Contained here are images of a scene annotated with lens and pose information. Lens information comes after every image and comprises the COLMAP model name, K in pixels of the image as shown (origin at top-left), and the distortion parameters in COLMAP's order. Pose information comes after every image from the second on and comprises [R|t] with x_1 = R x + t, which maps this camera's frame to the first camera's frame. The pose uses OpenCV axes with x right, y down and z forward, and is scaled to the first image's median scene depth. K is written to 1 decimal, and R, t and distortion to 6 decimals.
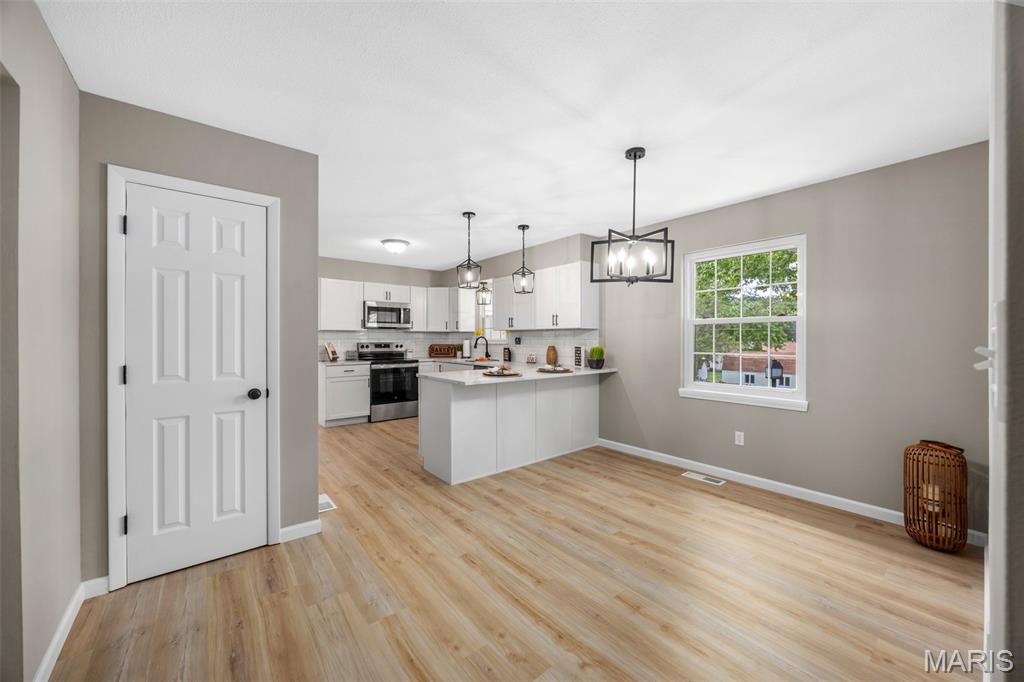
lens RADIAL K [[384.8, 0, 512.0], [0, 384.8, 341.0], [0, 0, 1]] dist [-0.006042, 0.000435]
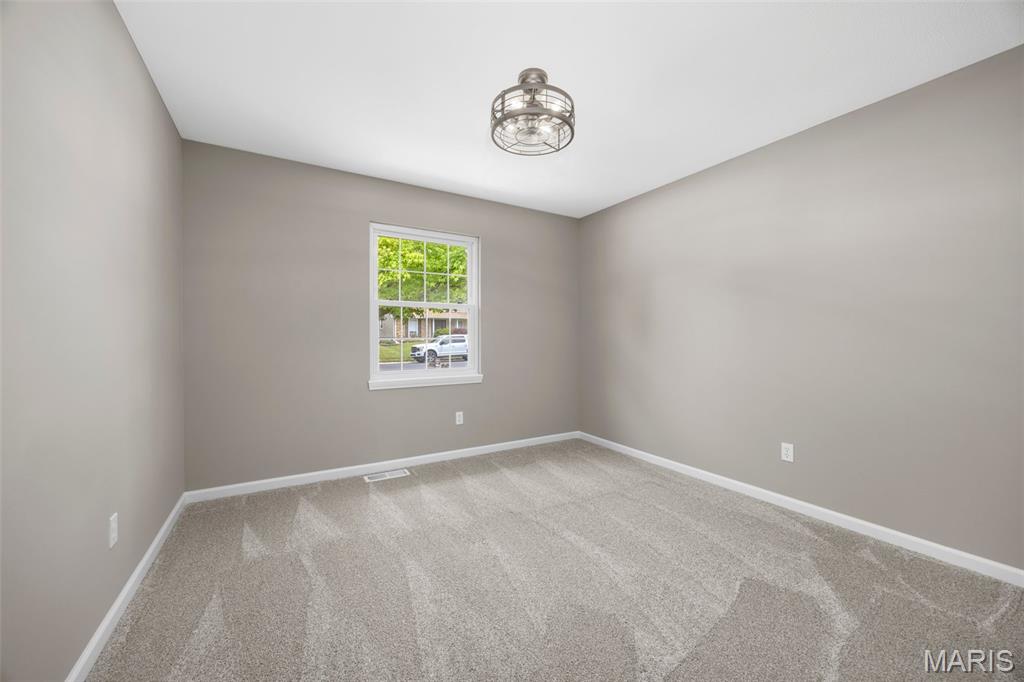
lens RADIAL K [[384.8, 0, 512.0], [0, 384.8, 341.0], [0, 0, 1]] dist [-0.006042, 0.000435]
pose [[0.143674, -0.039440, 0.988839, -0.303973], [-0.010390, 0.999090, 0.041358, -0.003070], [-0.989570, -0.016216, 0.143134, 0.501148]]
